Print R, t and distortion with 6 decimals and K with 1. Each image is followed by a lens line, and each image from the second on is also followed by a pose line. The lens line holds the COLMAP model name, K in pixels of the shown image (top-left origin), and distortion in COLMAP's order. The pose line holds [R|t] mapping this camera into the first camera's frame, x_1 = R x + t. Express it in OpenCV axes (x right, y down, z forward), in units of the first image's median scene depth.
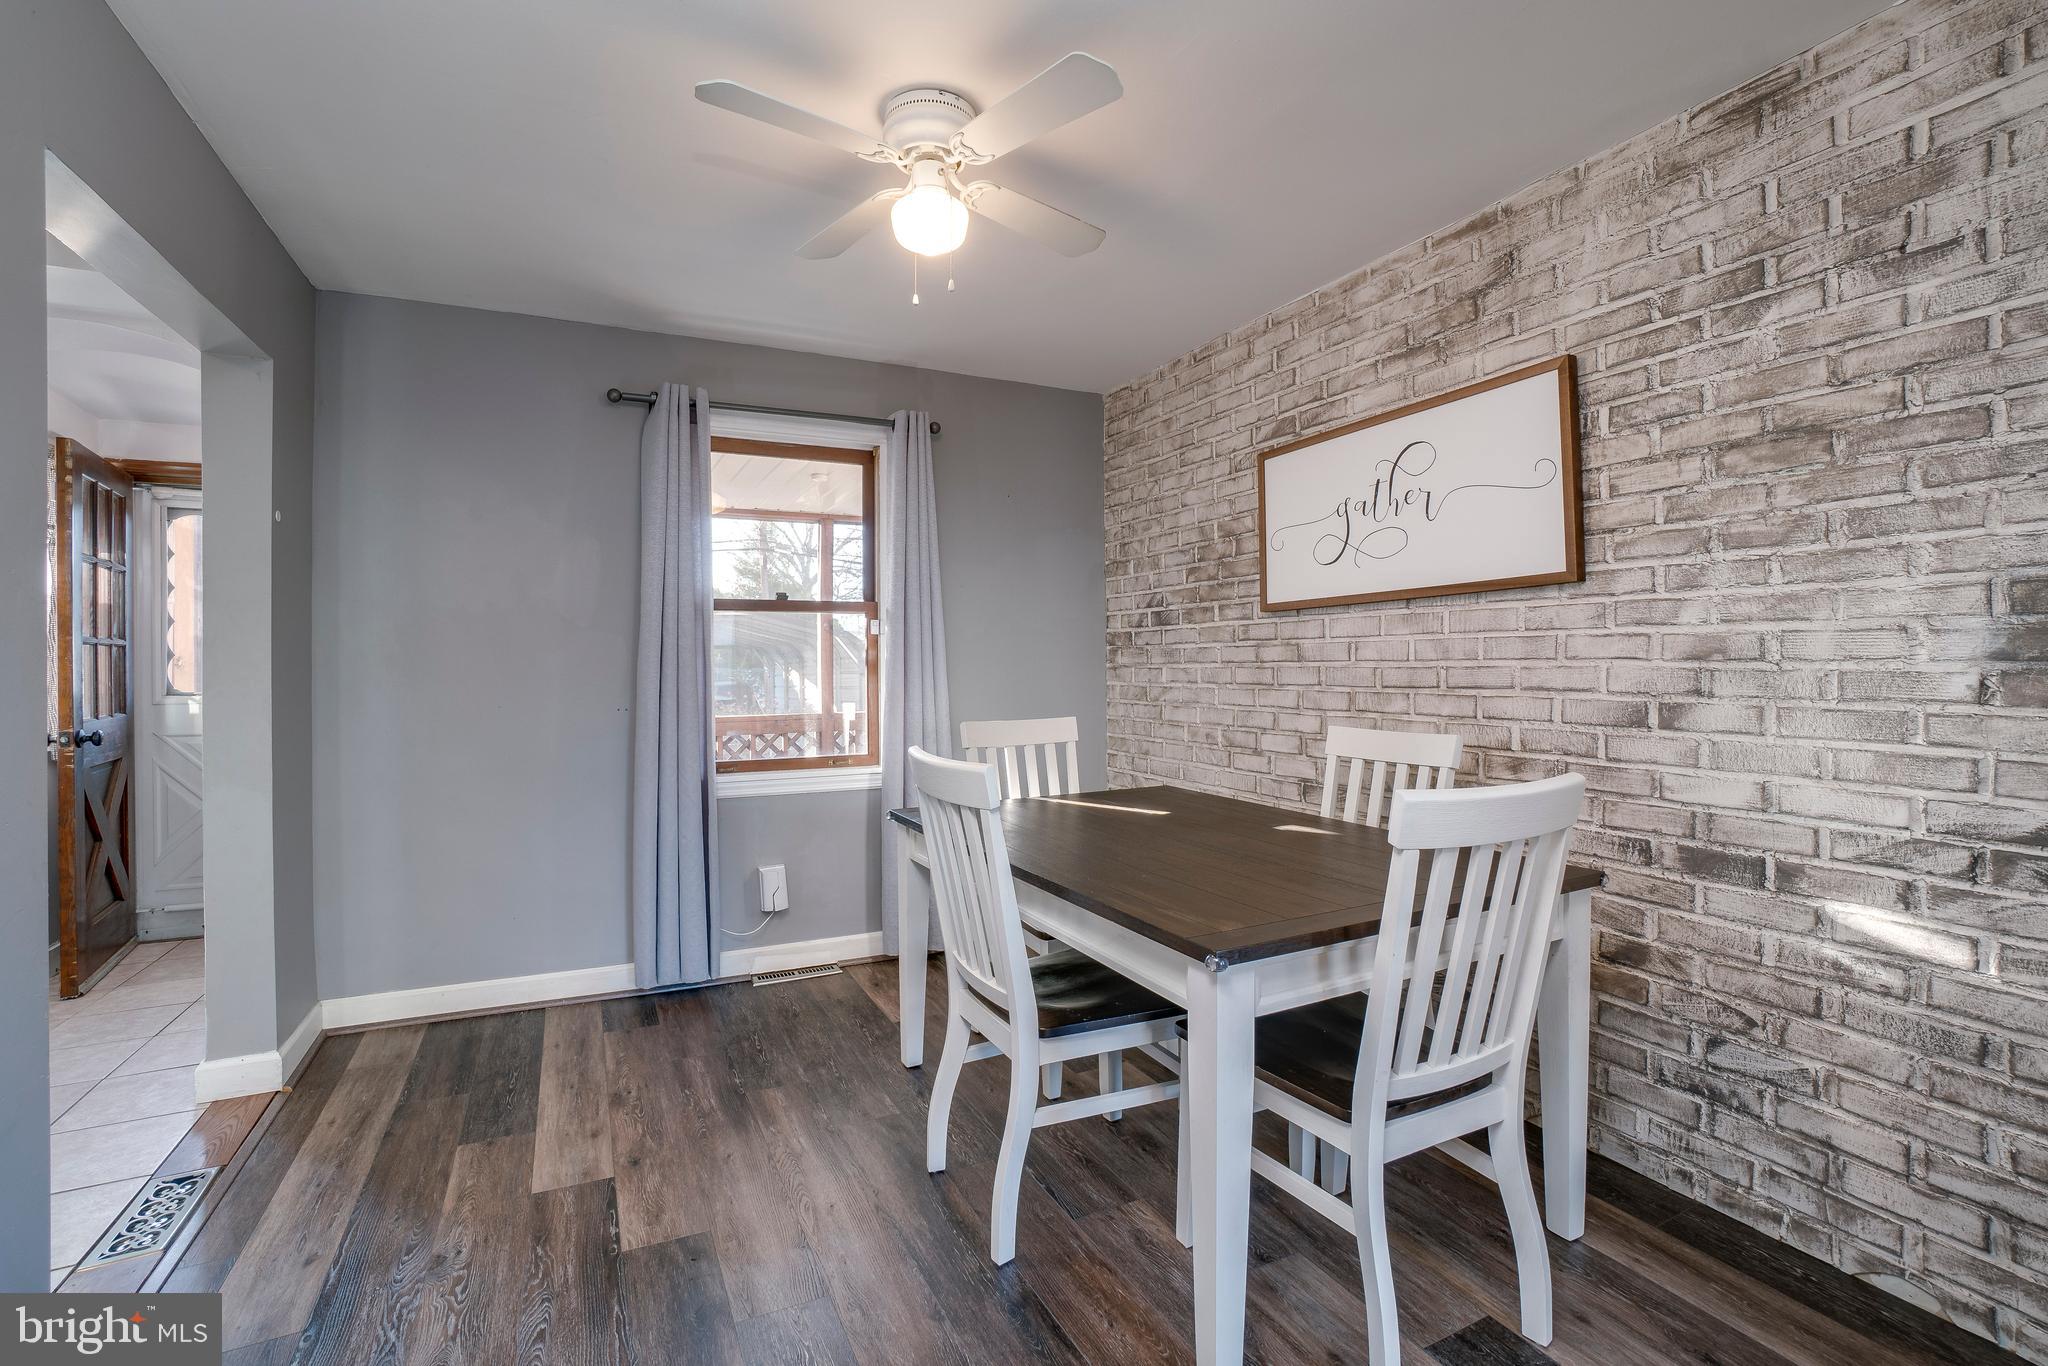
lens RADIAL K [[913.2, 0, 1042.0], [0, 913.2, 662.4], [0, 0, 1]] dist [-0.055851, 0.018556]
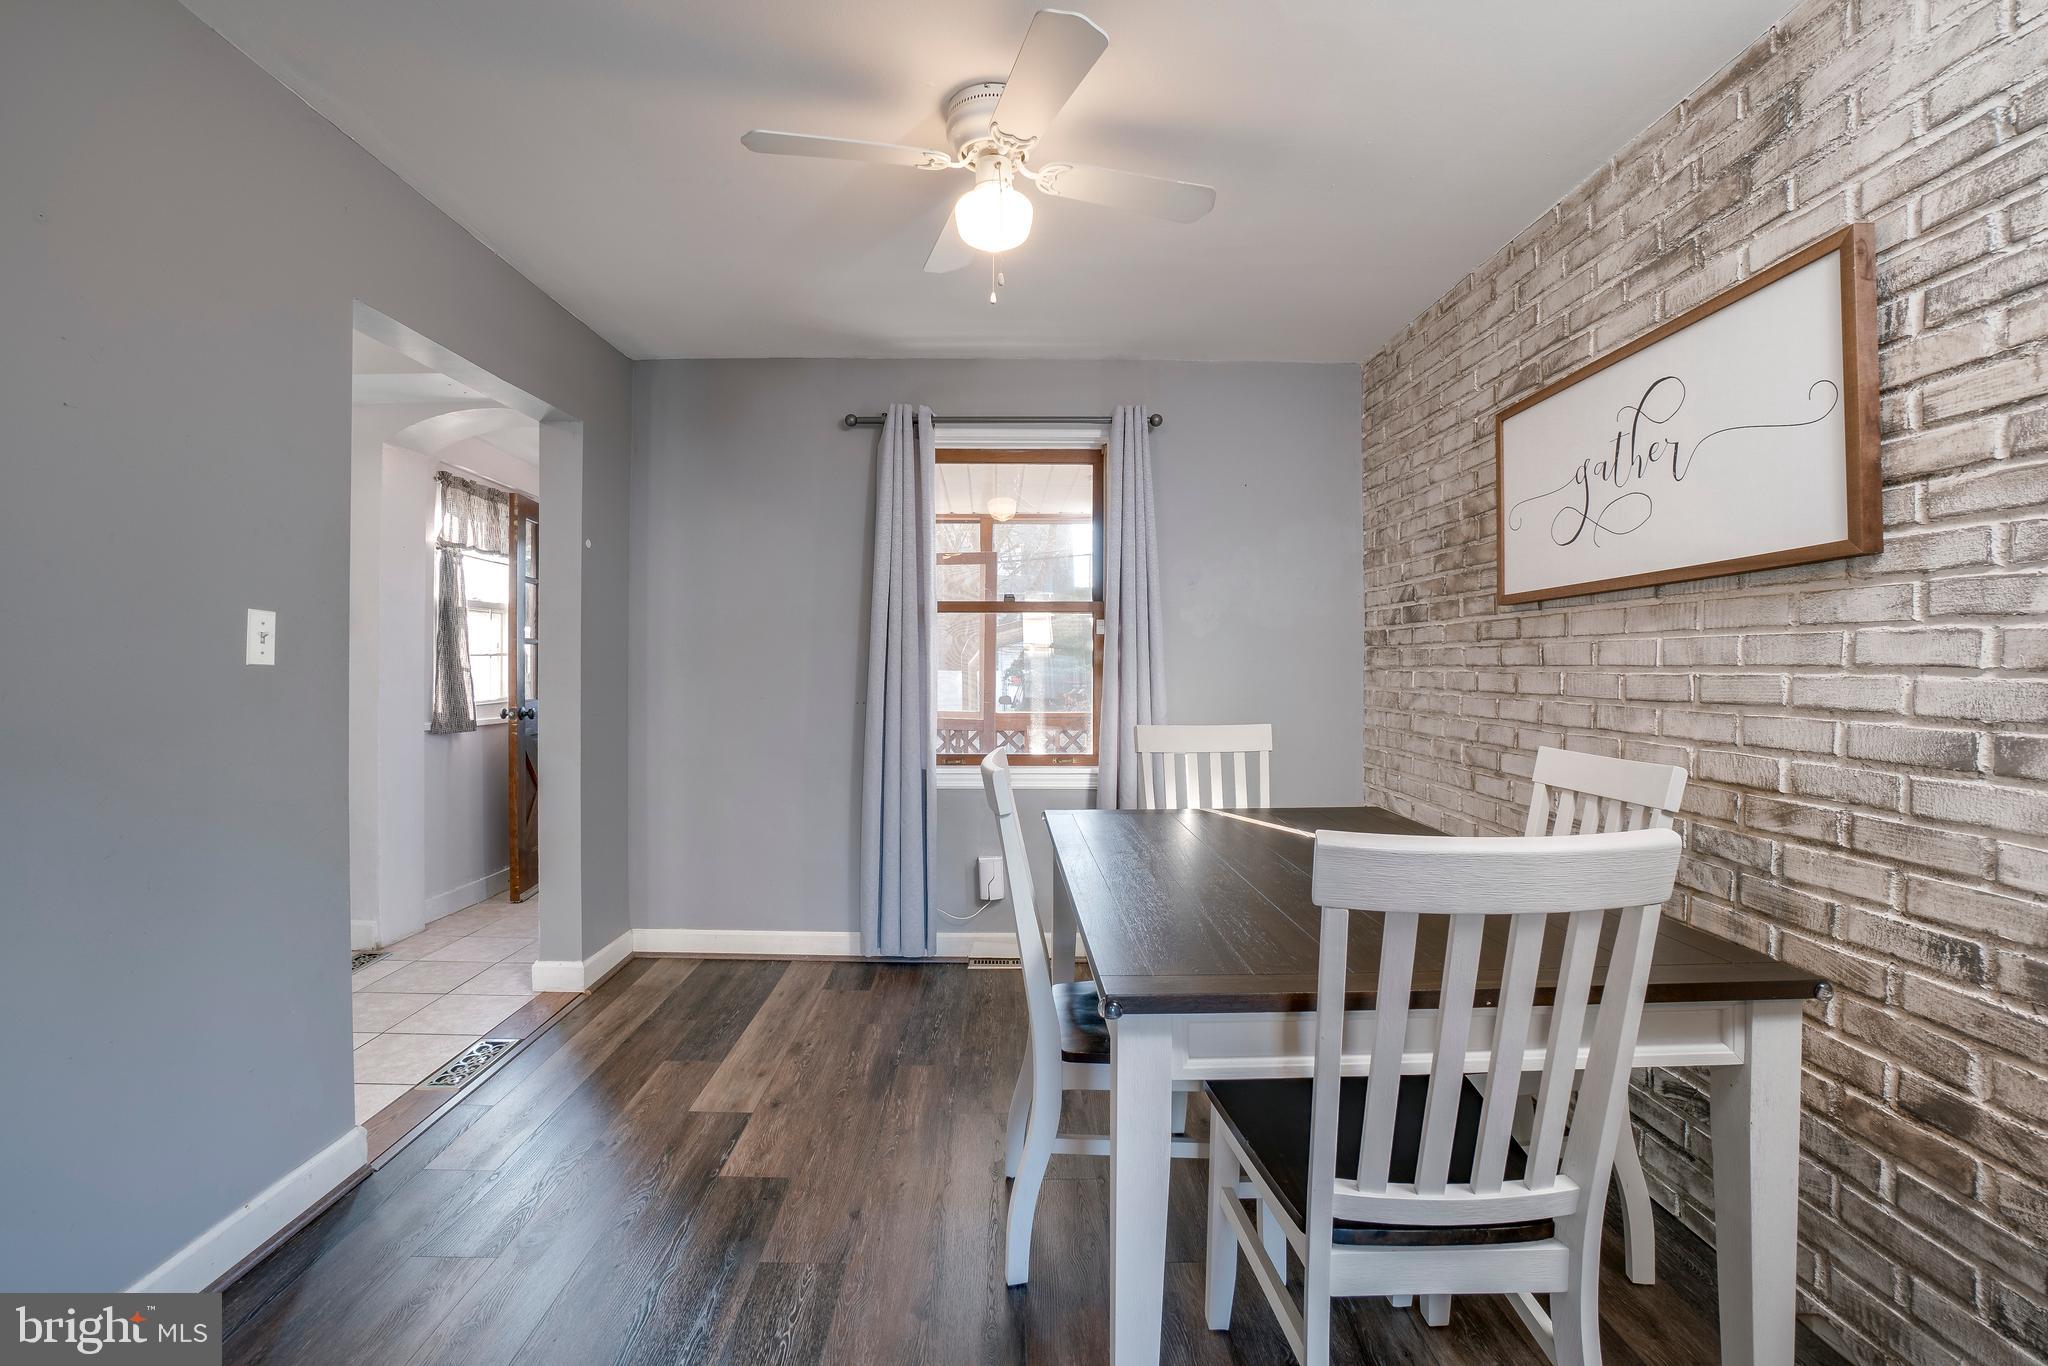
lens RADIAL K [[913.2, 0, 962.2], [0, 913.2, 666.7], [0, 0, 1]] dist [-0.055851, 0.018556]
pose [[0.898358, 0.010630, -0.439135, 0.210564], [-0.008048, 0.999938, 0.007740, -0.002880], [0.439190, -0.003420, 0.898388, 0.070517]]
